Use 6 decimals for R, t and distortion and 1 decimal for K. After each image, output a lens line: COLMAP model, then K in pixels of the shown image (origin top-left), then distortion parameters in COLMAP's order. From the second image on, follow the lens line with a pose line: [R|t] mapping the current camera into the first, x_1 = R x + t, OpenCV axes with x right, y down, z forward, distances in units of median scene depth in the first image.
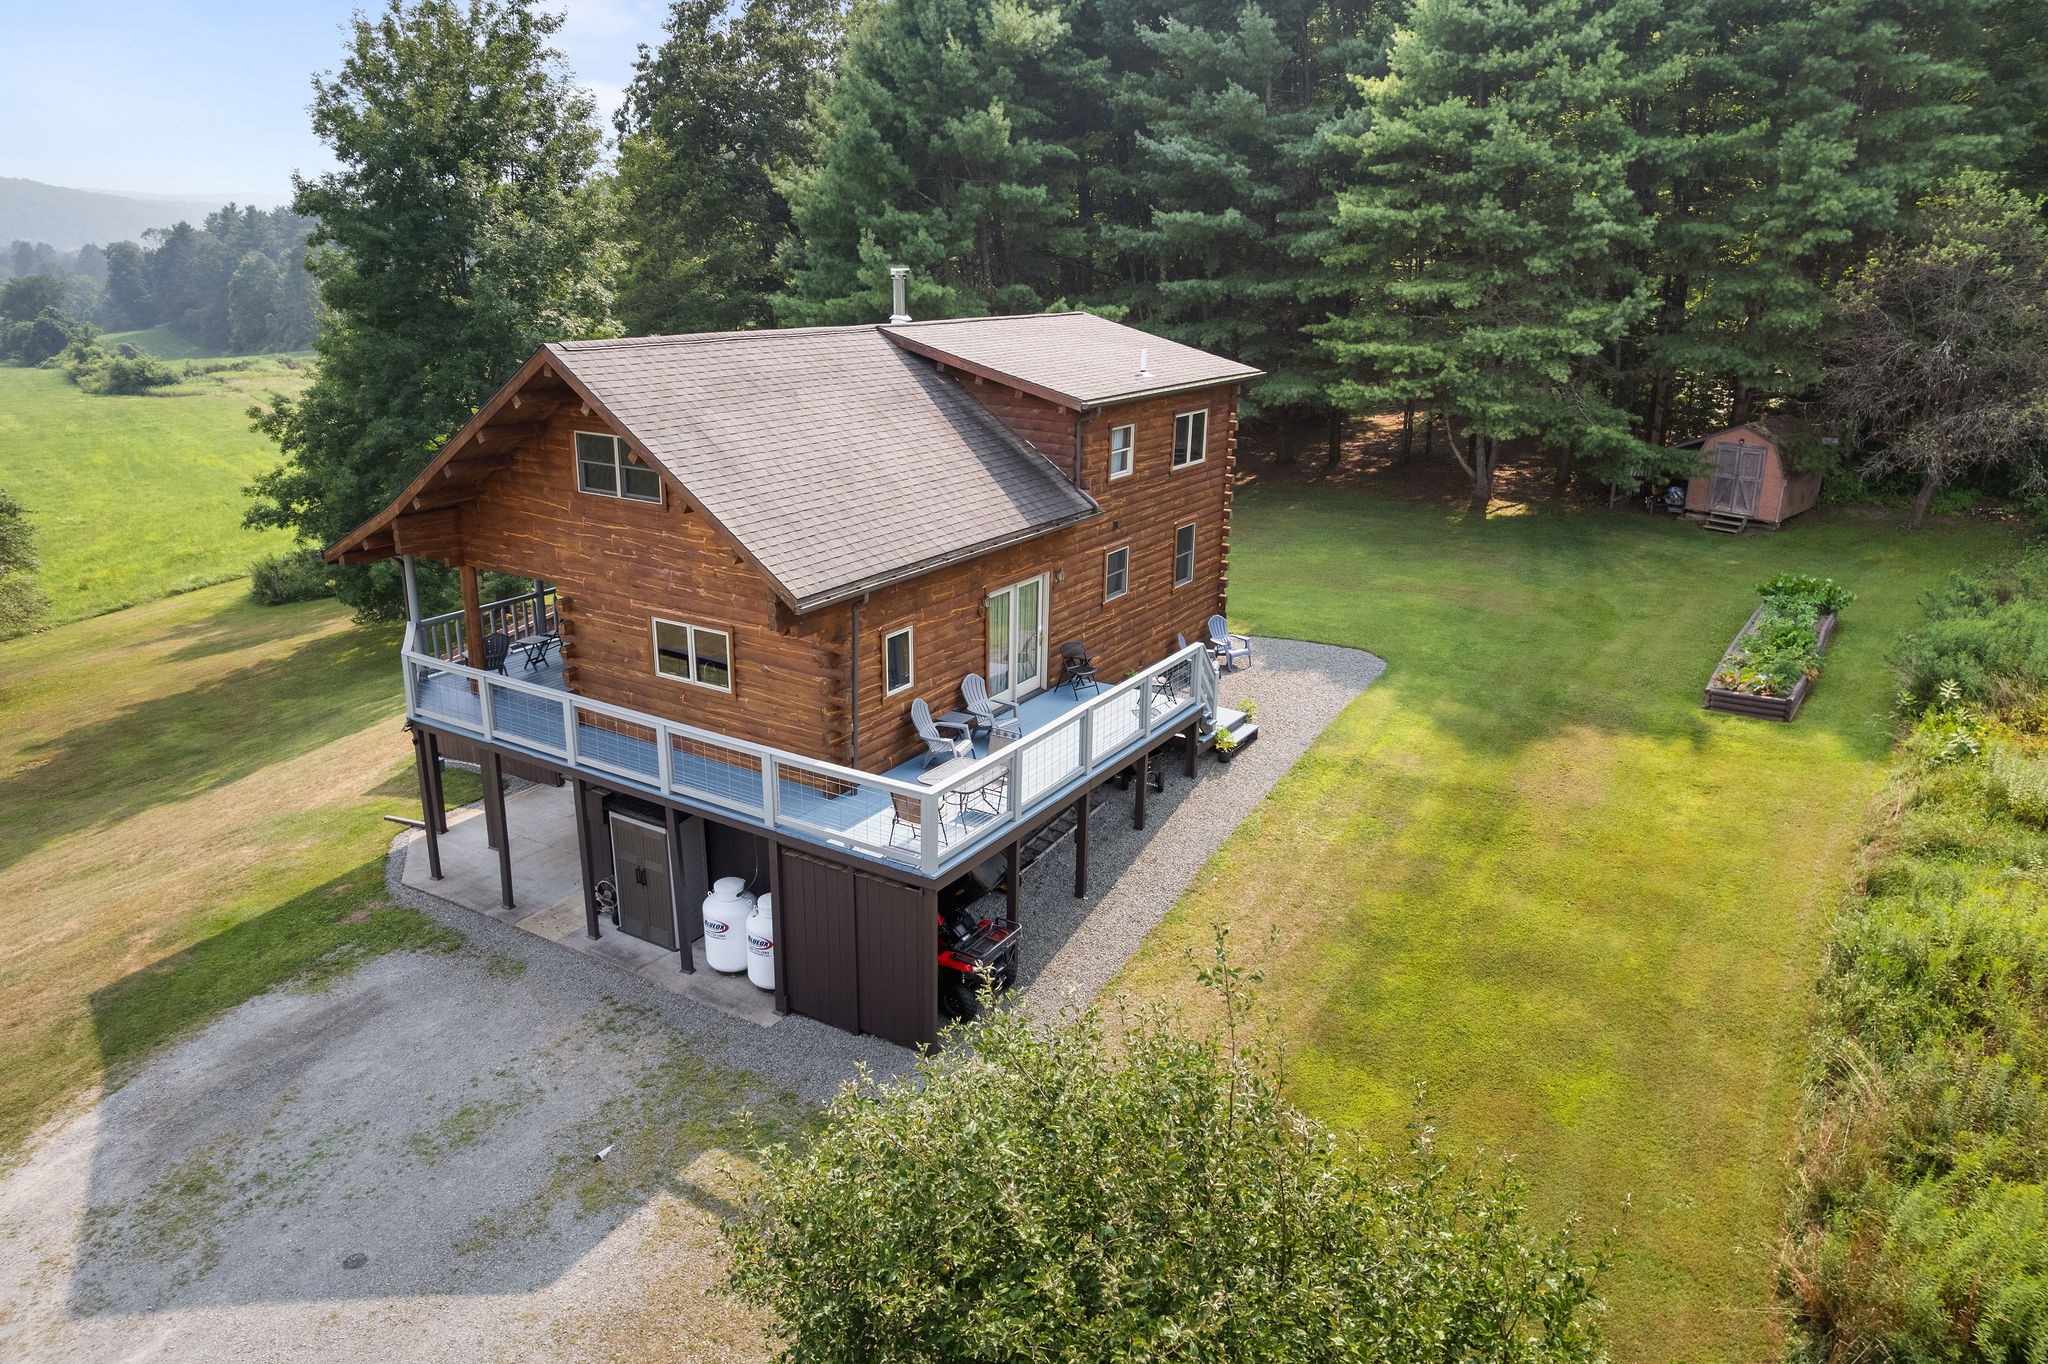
lens RADIAL K [[1358.7, 0, 1024.0], [0, 1358.7, 682.0], [0, 0, 1]] dist [-0.041169, -0.002038]
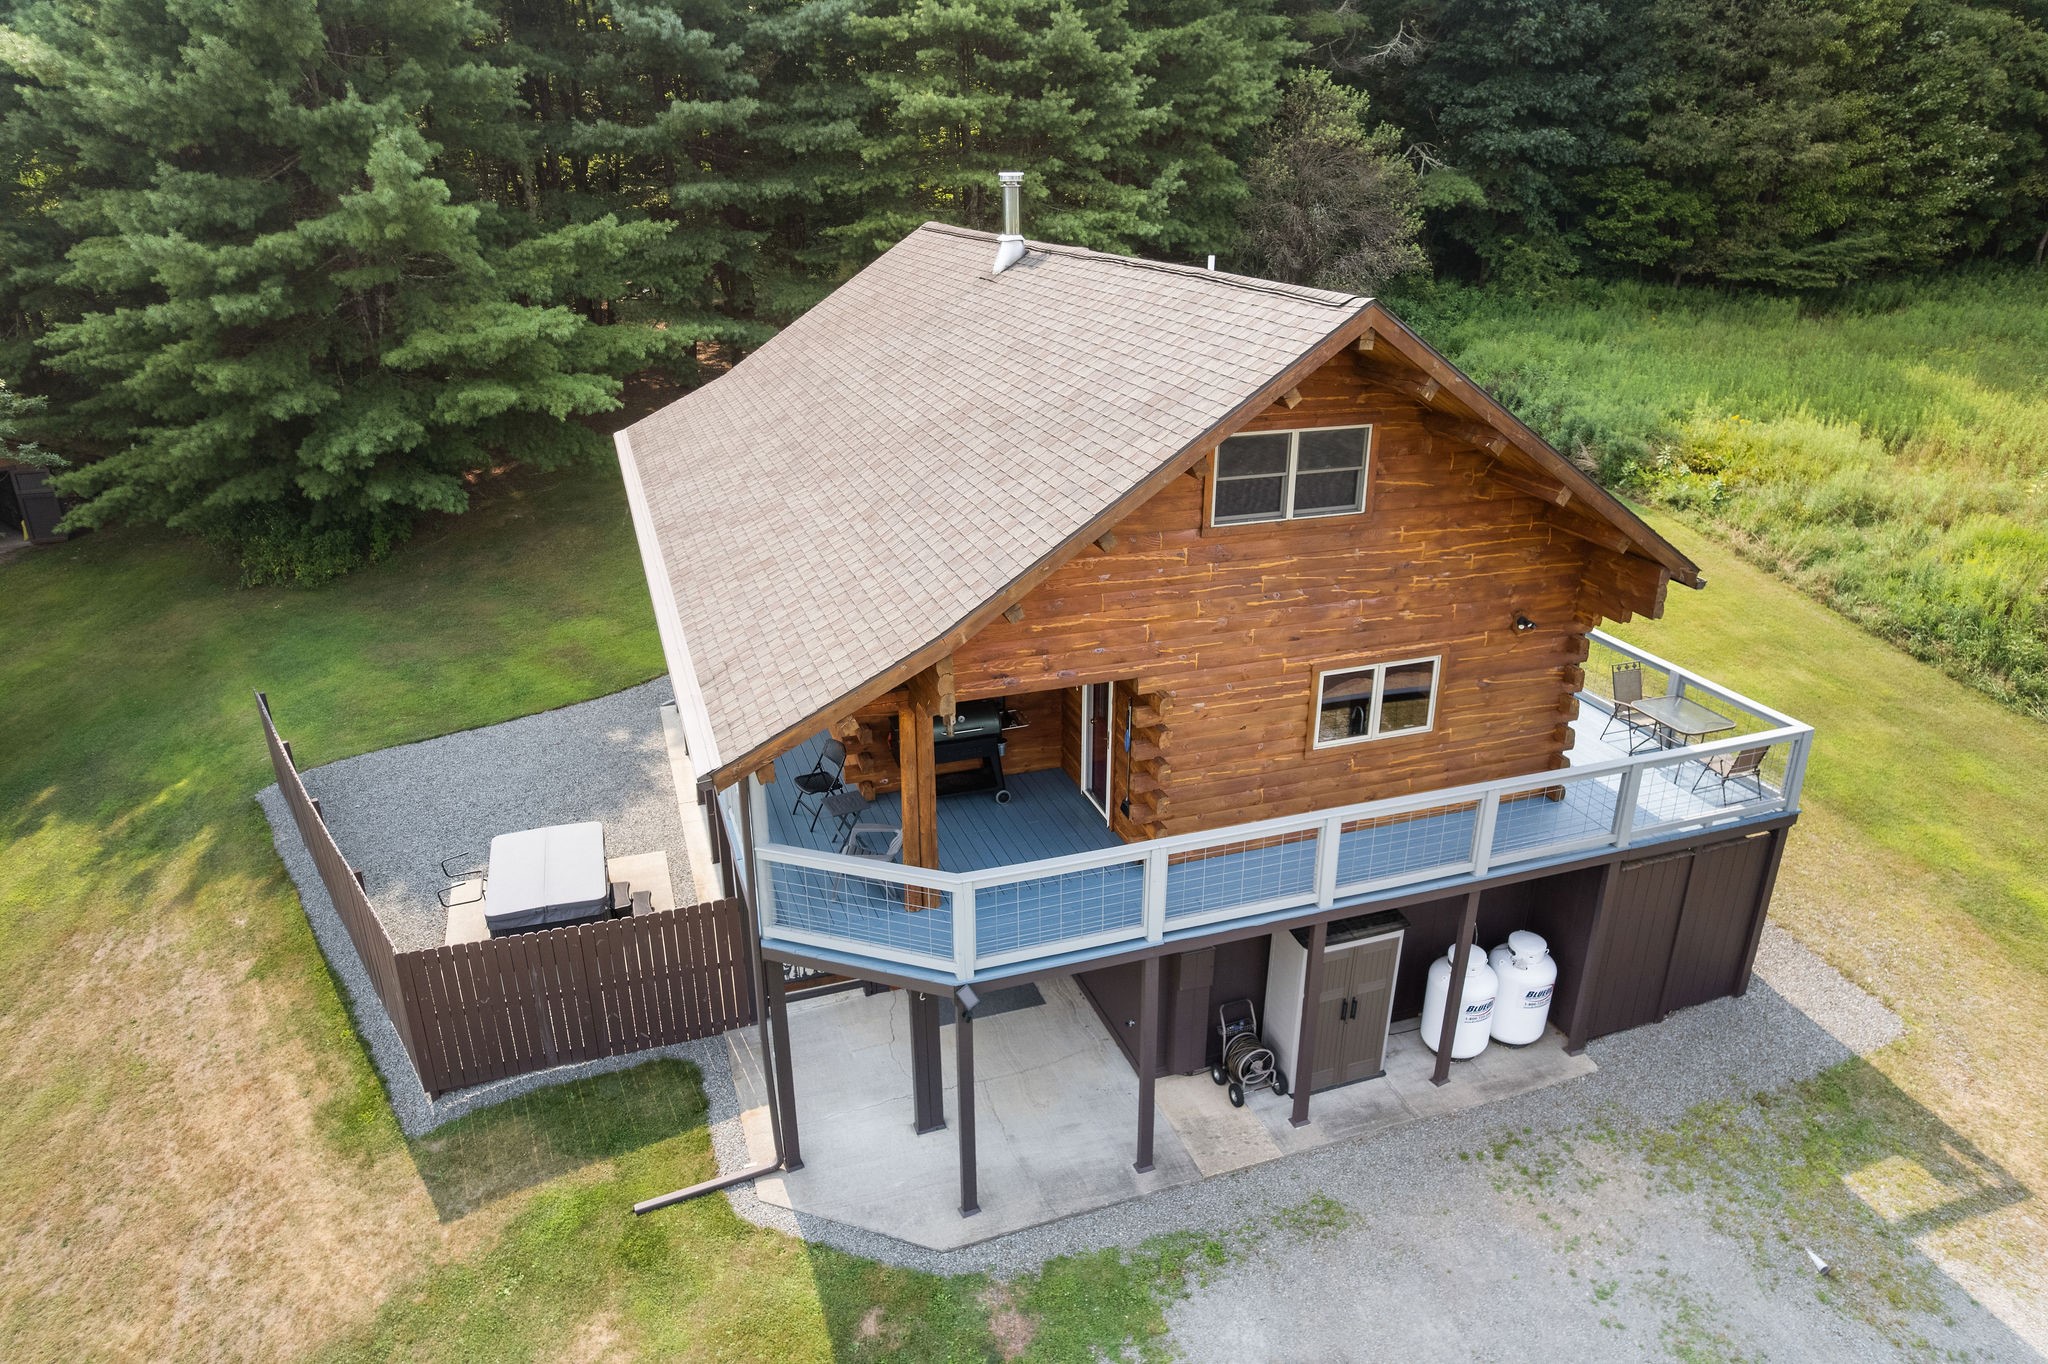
lens RADIAL K [[1313.7, 0, 1042.3], [0, 1313.7, 671.1], [0, 0, 1]] dist [-0.065940, 0.055611]
pose [[0.633446, -0.303876, 0.711622, -0.854781], [0.248413, 0.950843, 0.184904, -0.211662], [-0.732828, 0.059650, 0.677794, 0.628582]]
